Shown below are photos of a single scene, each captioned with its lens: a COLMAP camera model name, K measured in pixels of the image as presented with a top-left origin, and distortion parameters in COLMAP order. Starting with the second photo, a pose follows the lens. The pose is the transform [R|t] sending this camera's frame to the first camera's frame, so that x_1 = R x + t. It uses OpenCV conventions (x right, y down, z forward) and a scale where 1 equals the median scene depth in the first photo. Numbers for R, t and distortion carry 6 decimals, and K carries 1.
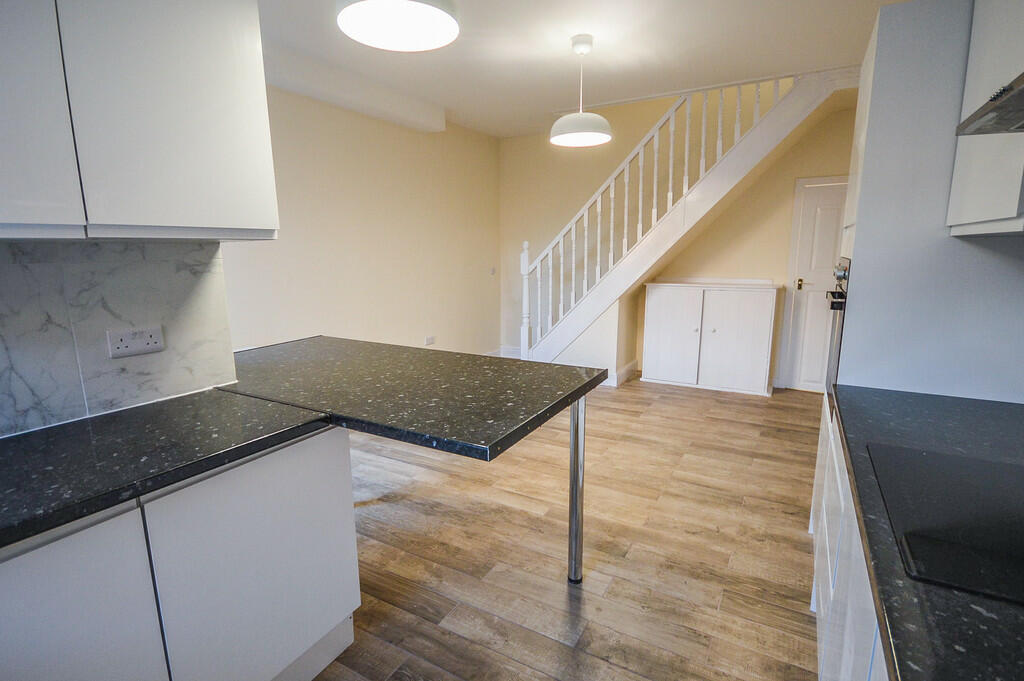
lens RADIAL K [[490.9, 0, 512.4], [0, 490.9, 338.5], [0, 0, 1]] dist [0.001731, -0.000295]
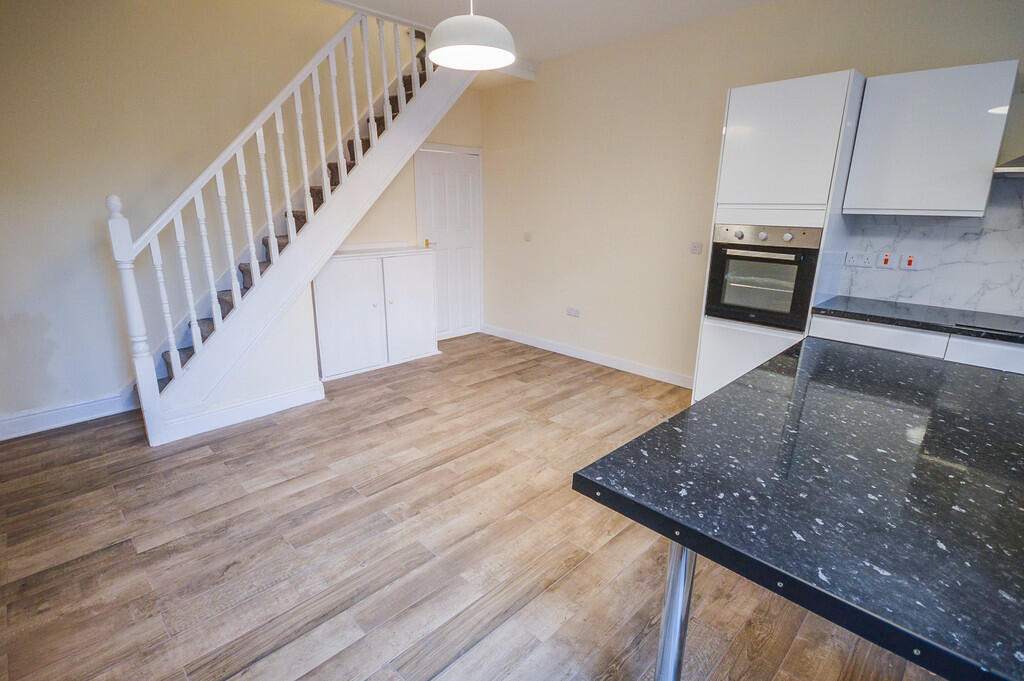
lens RADIAL K [[490.9, 0, 512.0], [0, 490.9, 340.4], [0, 0, 1]] dist [0.001731, -0.000295]
pose [[0.281455, -0.248529, 0.926831, -0.489710], [0.157954, 0.964701, 0.210717, -0.128322], [-0.946485, 0.087089, 0.310777, 0.628615]]
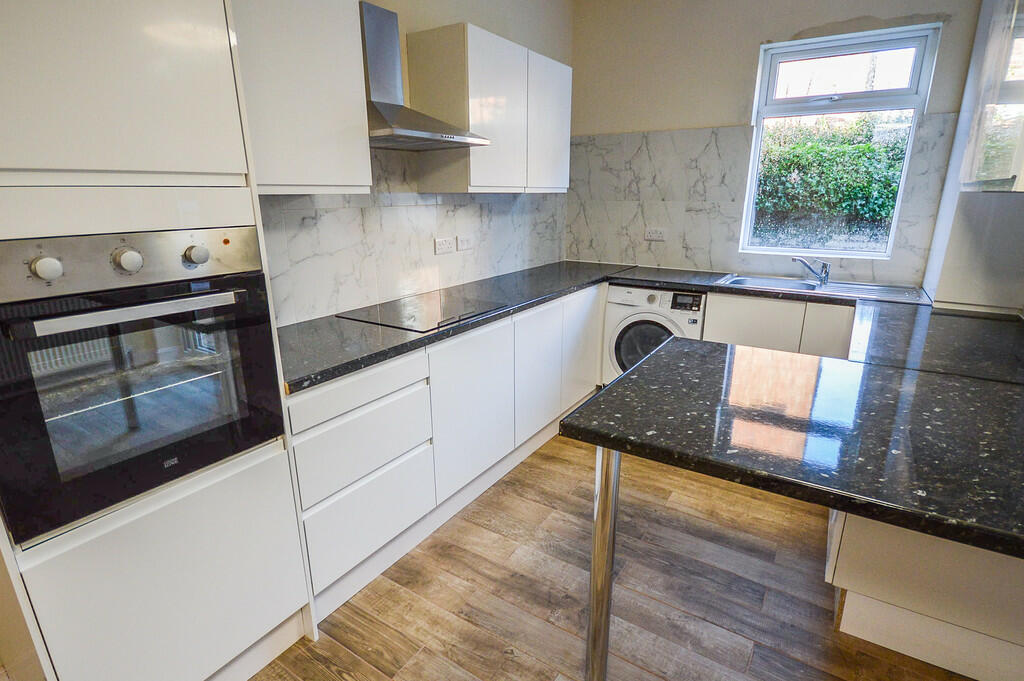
lens RADIAL K [[511.6, 0, 513.3], [0, 511.6, 344.4], [0, 0, 1]] dist [-0.000126, 0.000204]
pose [[-0.998645, -0.006920, 0.051585, 0.107695], [0.016881, 0.894477, 0.446795, -0.140677], [-0.049234, 0.447061, -0.893148, 0.737174]]
